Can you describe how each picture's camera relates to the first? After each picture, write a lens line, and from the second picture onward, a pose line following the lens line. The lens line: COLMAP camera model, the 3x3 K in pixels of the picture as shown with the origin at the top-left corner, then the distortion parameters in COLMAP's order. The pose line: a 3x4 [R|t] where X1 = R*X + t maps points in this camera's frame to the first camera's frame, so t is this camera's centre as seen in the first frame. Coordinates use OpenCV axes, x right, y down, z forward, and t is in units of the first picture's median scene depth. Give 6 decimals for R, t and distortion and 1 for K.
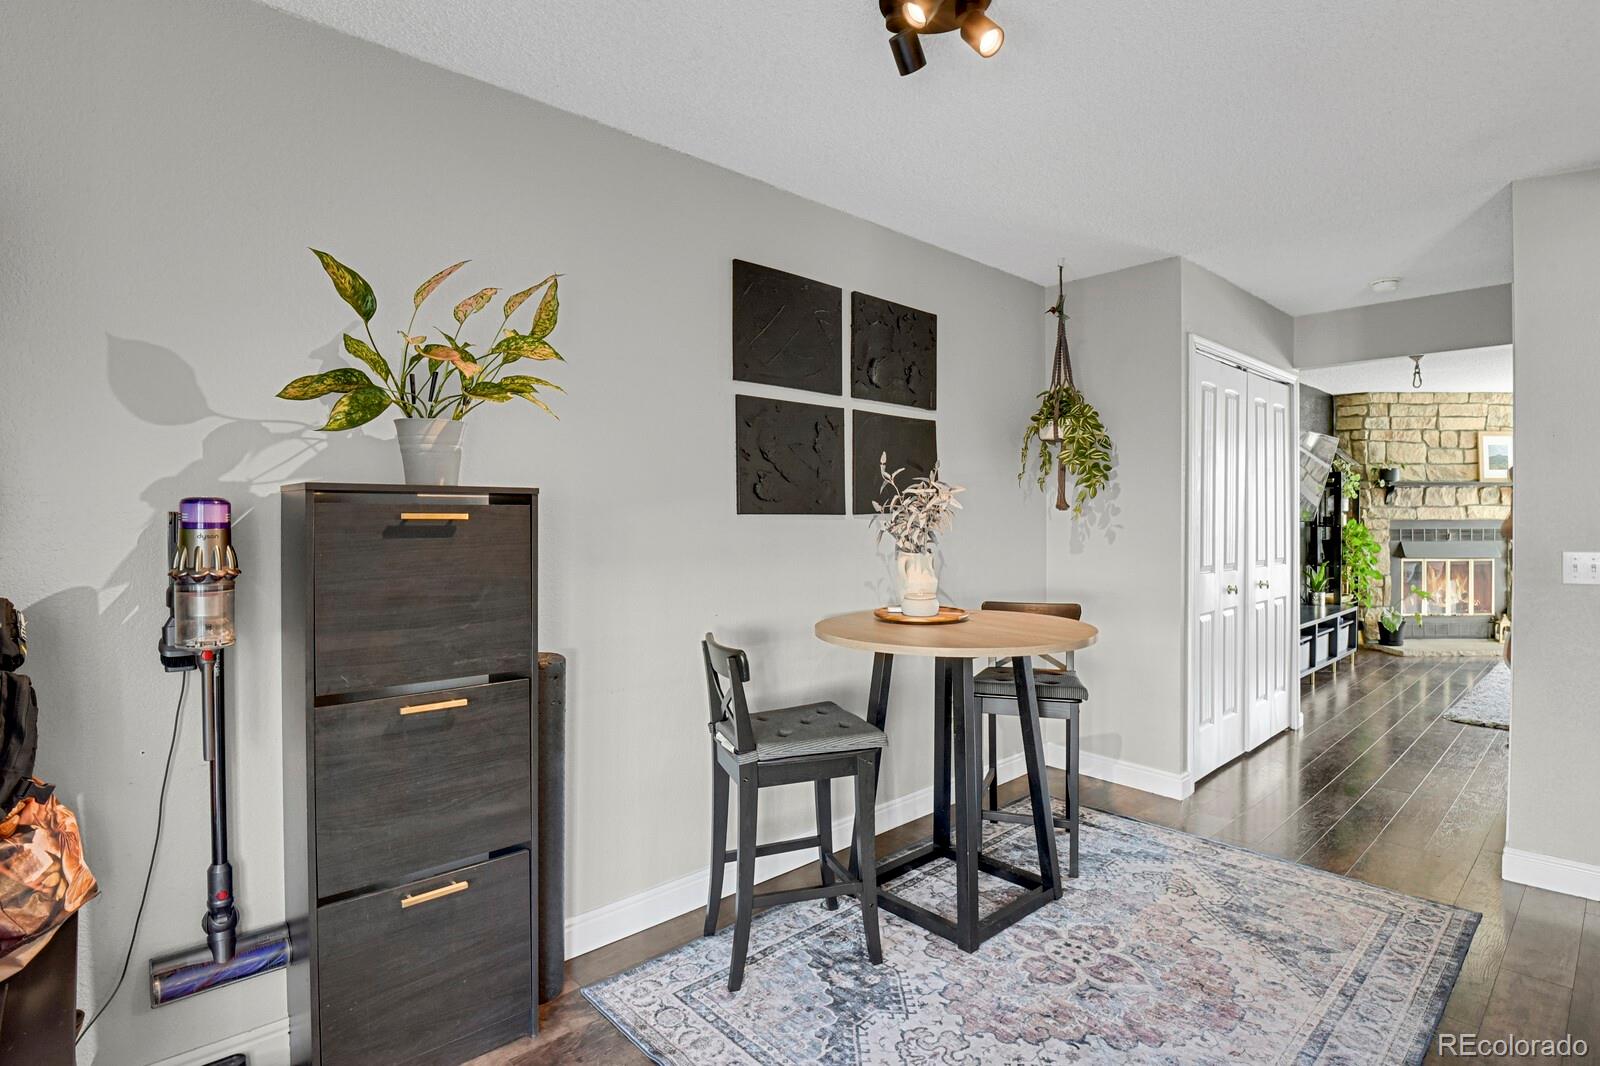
lens RADIAL K [[789.9, 0, 799.9], [0, 789.9, 524.2], [0, 0, 1]] dist [-0.028693, -0.000374]
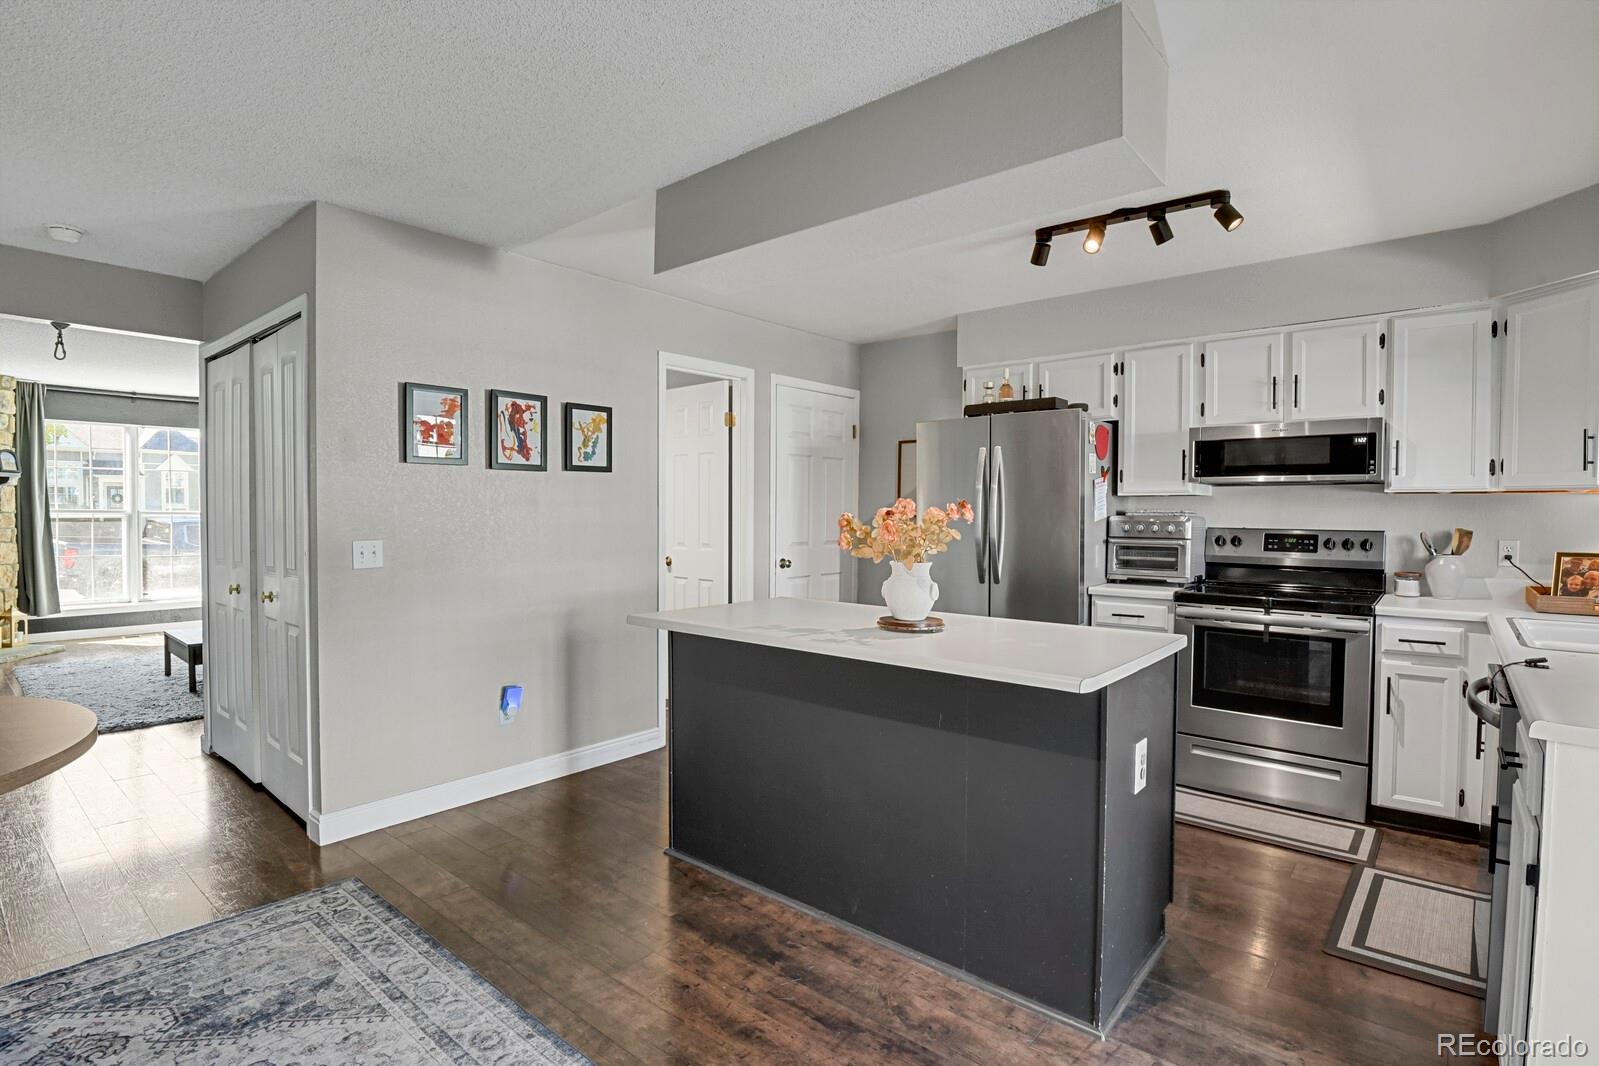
lens RADIAL K [[789.4, 0, 804.0], [0, 789.4, 533.9], [0, 0, 1]] dist [-0.028693, -0.000374]
pose [[-0.116565, -0.026062, 0.992841, -0.280400], [0.006108, 0.999618, 0.026957, -0.002271], [-0.993164, 0.009207, -0.116361, 0.528345]]
